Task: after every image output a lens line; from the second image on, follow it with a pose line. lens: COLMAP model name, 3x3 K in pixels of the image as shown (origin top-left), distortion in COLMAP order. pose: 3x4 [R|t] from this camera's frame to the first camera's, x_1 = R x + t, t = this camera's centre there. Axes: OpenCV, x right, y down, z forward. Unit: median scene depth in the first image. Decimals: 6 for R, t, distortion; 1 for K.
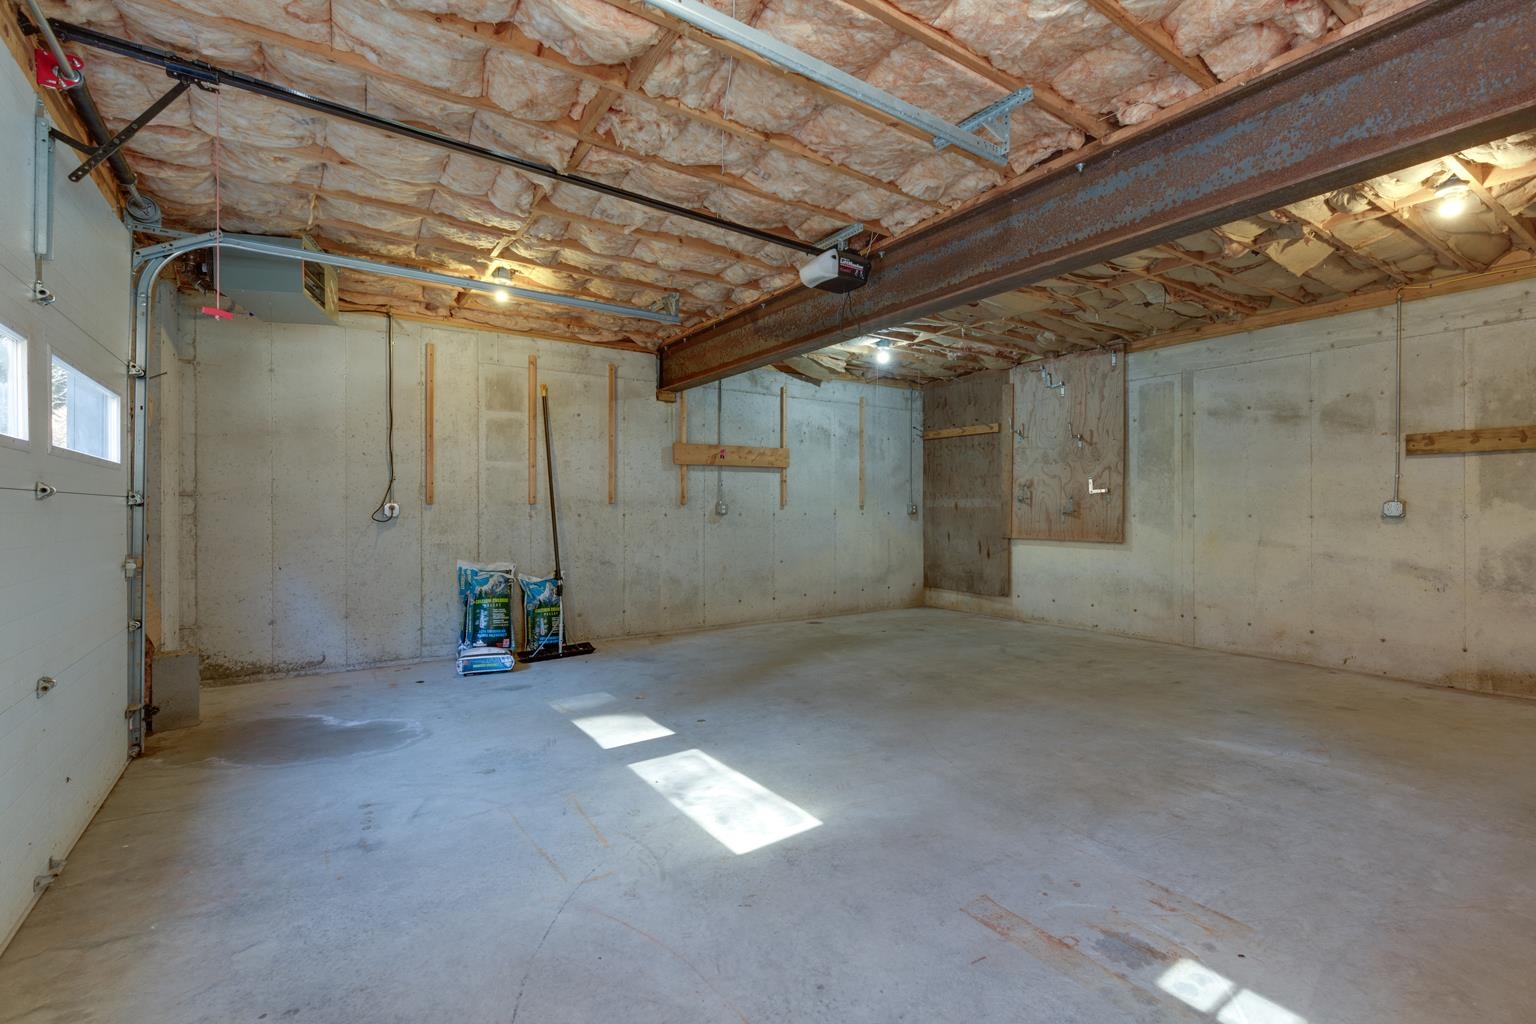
lens RADIAL K [[693.2, 0, 772.2], [0, 693.2, 511.0], [0, 0, 1]] dist [0.003494, -0.000092]
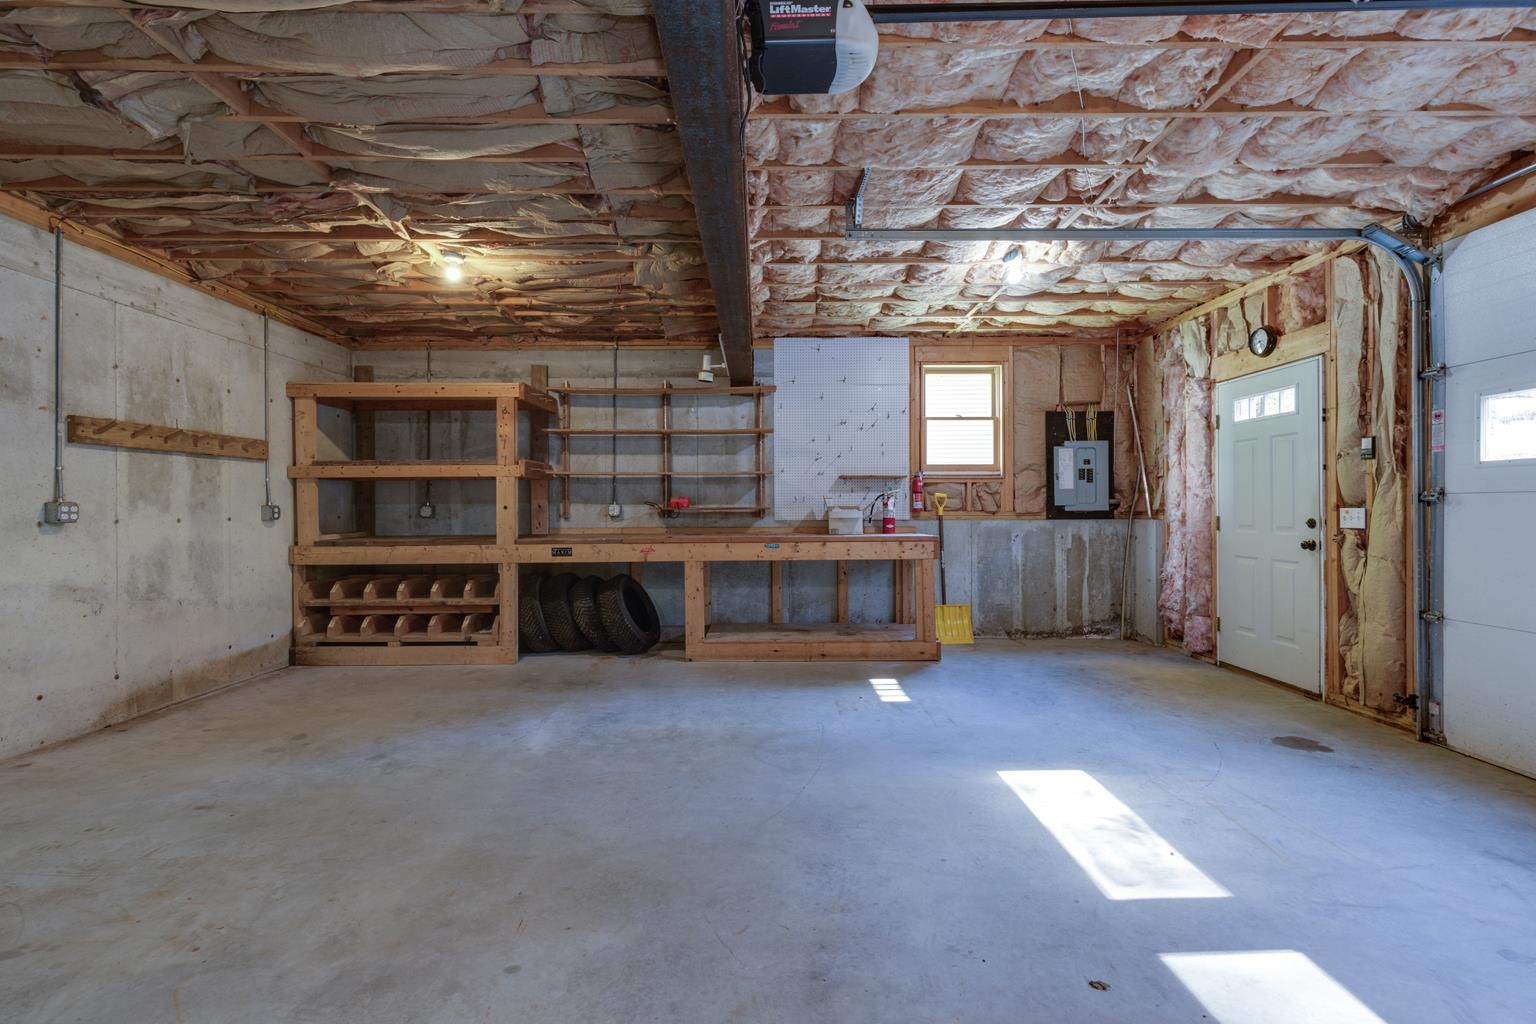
lens RADIAL K [[693.2, 0, 770.4], [0, 693.2, 506.4], [0, 0, 1]] dist [0.003494, -0.000092]
pose [[-0.834047, 0.005775, 0.551664, -0.179497], [0.008363, 0.999963, 0.002176, -0.006752], [-0.551631, 0.006428, -0.834064, 1.530457]]
